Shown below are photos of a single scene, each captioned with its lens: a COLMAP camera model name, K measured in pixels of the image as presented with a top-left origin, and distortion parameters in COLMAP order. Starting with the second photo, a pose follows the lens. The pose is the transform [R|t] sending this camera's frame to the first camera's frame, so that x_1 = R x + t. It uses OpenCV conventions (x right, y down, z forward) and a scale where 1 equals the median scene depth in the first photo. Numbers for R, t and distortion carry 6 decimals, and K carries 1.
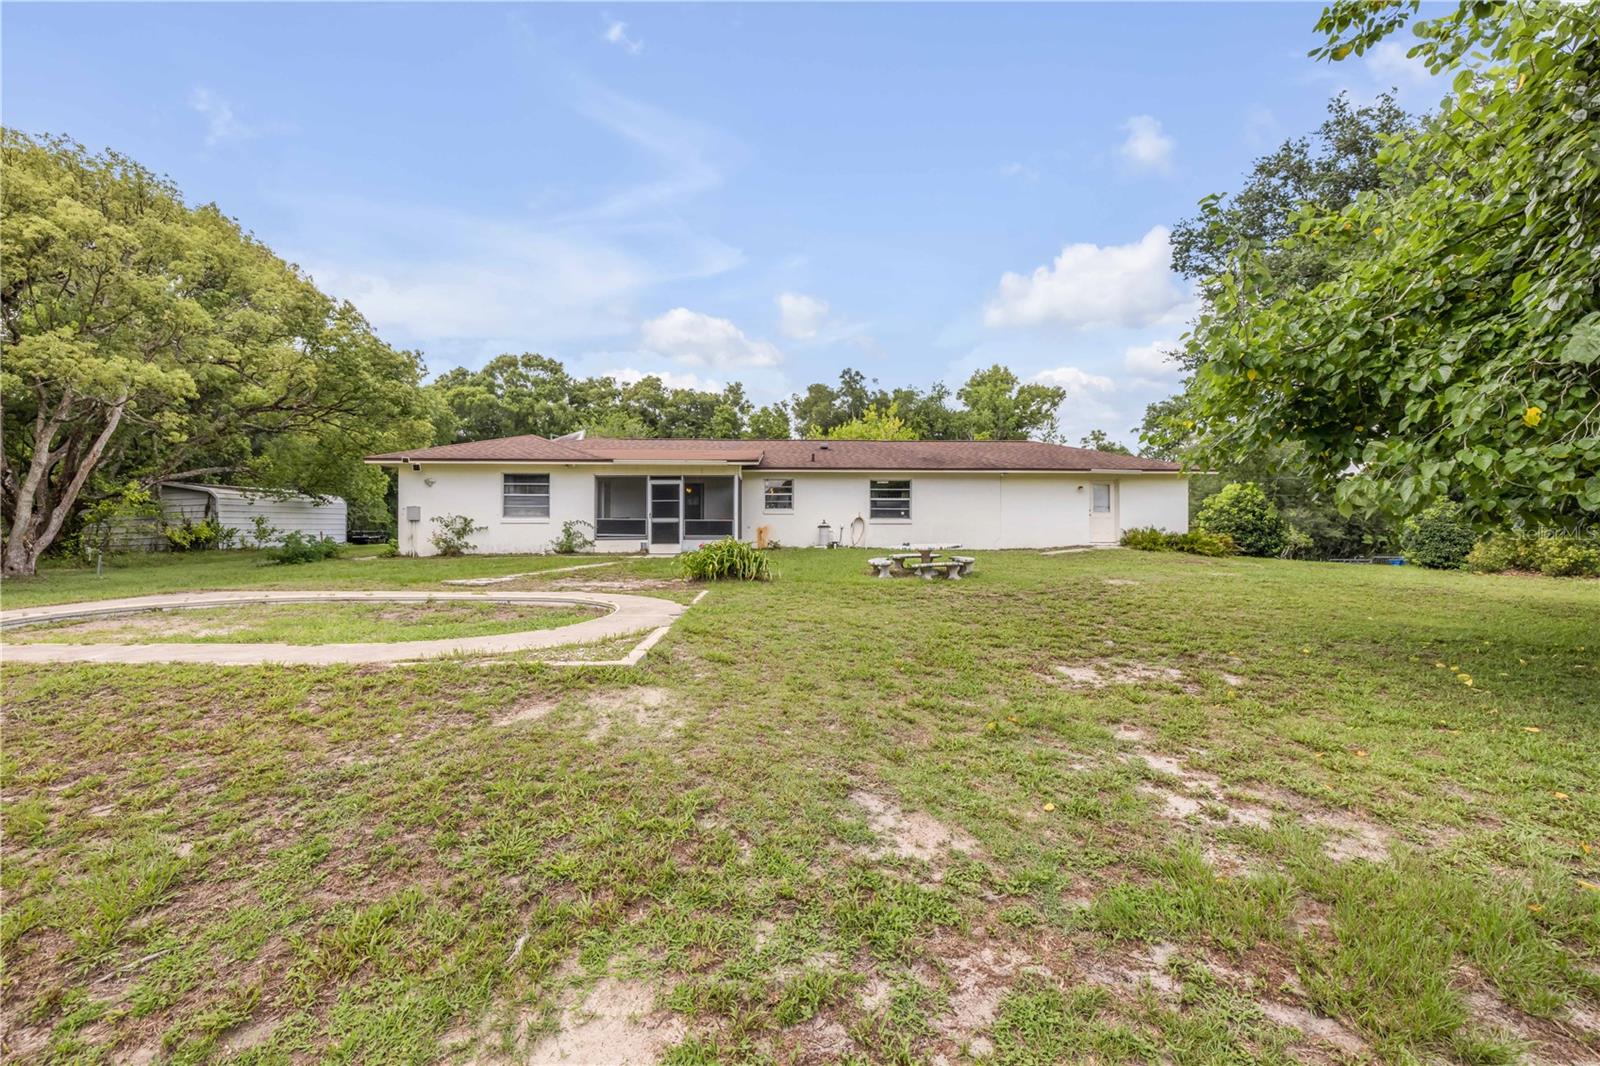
lens RADIAL K [[690.1, 0, 799.1], [0, 690.1, 535.1], [0, 0, 1]] dist [-0.003119, -0.000682]
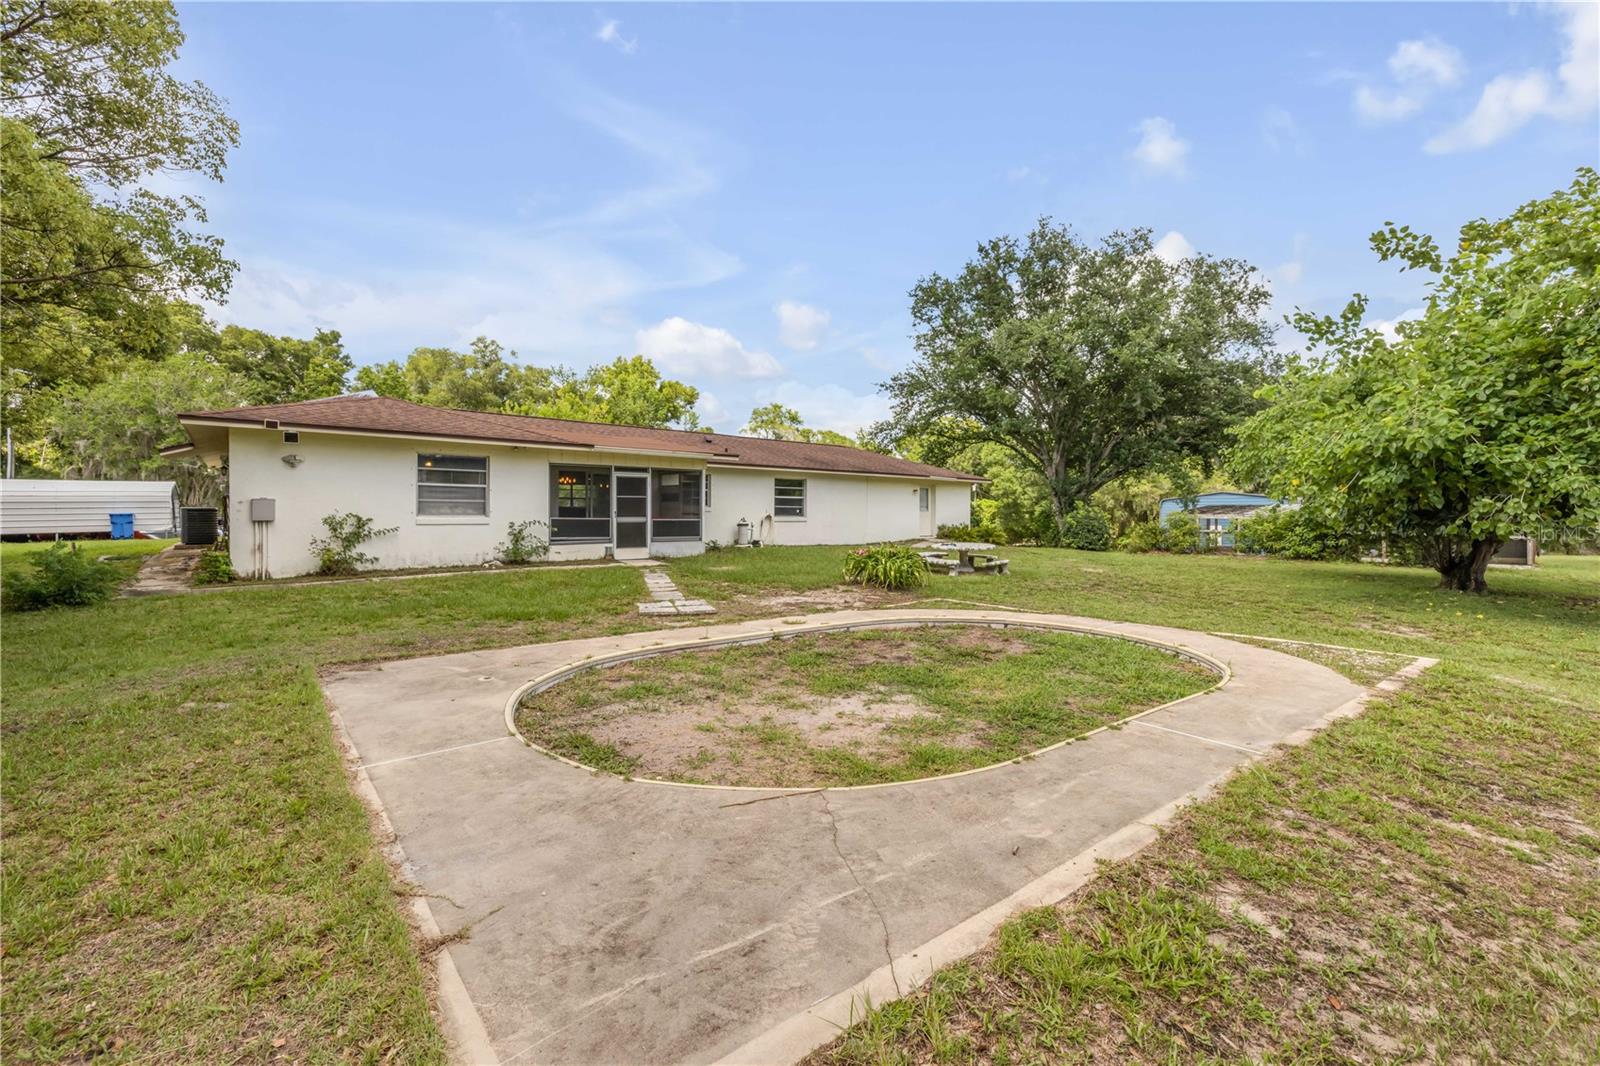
lens RADIAL K [[690.1, 0, 799.4], [0, 690.1, 525.1], [0, 0, 1]] dist [-0.003119, -0.000682]
pose [[0.785370, -0.006015, 0.618998, -0.555263], [0.002081, 0.999973, 0.007076, -0.020516], [-0.619023, -0.004269, 0.785361, 0.209902]]
